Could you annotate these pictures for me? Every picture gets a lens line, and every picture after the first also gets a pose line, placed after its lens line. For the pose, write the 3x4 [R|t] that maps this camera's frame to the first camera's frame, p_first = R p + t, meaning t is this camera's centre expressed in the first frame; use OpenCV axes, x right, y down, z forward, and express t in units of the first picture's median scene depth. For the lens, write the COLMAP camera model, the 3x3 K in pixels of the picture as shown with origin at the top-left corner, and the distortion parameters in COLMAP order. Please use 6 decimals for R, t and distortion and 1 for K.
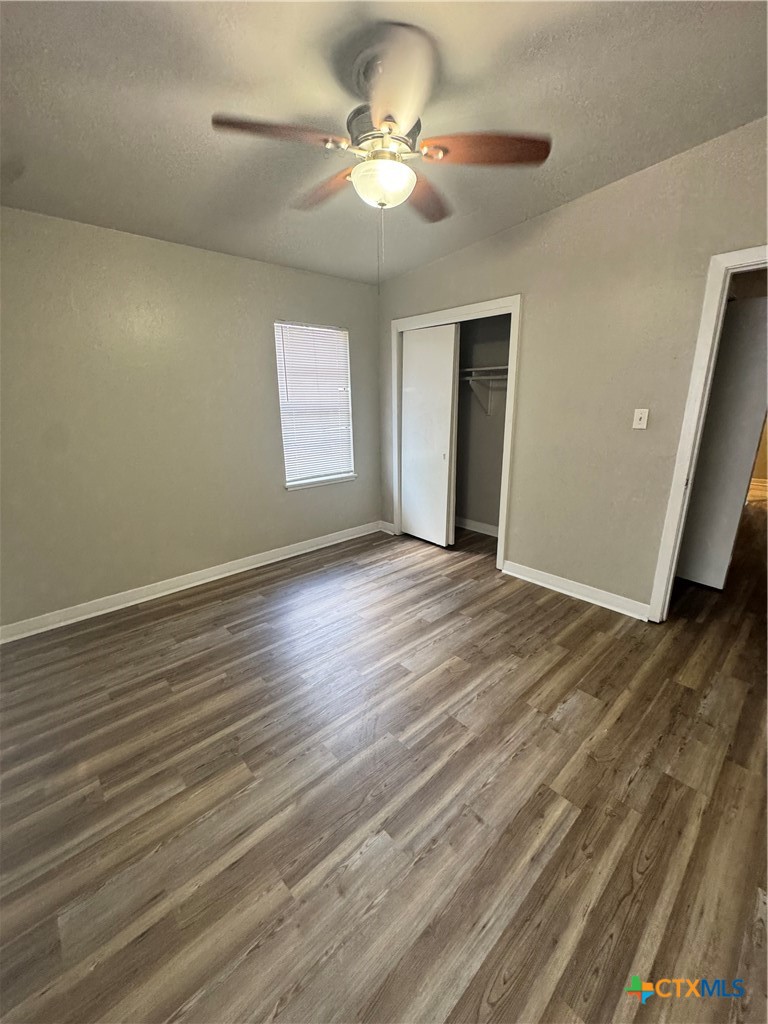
lens RADIAL K [[407.7, 0, 389.5], [0, 407.7, 512.1], [0, 0, 1]] dist [-0.003663, 0.000352]
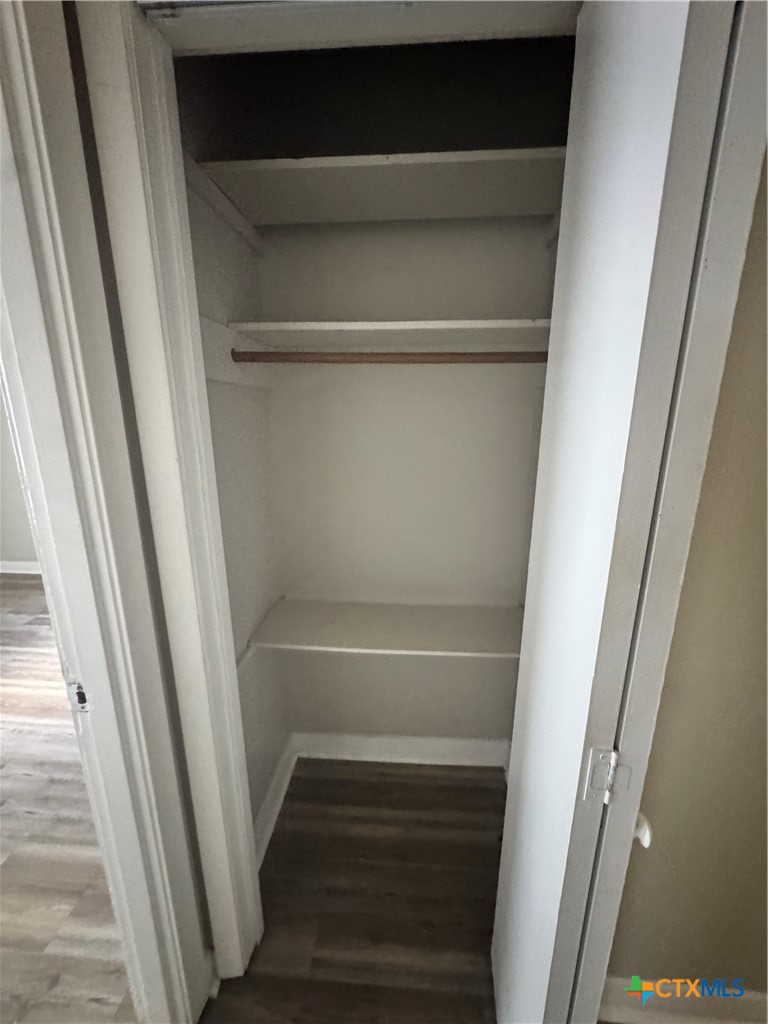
lens RADIAL K [[407.7, 0, 387.5], [0, 407.7, 515.9], [0, 0, 1]] dist [-0.003663, 0.000352]
pose [[0.694959, 0.189486, -0.693633, 1.309513], [-0.216527, 0.975025, 0.049415, -0.329368], [0.685673, 0.115849, 0.718631, 1.102960]]
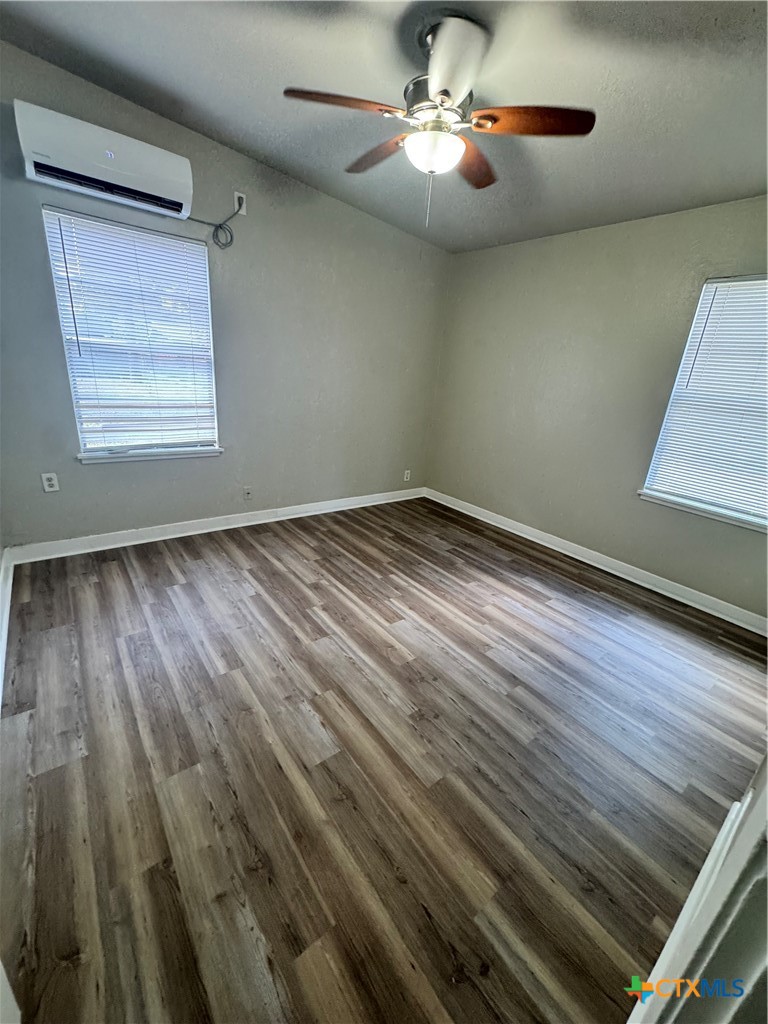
lens RADIAL K [[407.7, 0, 381.6], [0, 407.7, 511.3], [0, 0, 1]] dist [-0.003663, 0.000352]
pose [[-0.080176, 0.338067, -0.937701, 1.044773], [-0.350716, 0.871008, 0.344010, -0.238079], [0.933043, 0.356448, 0.048732, 0.909823]]
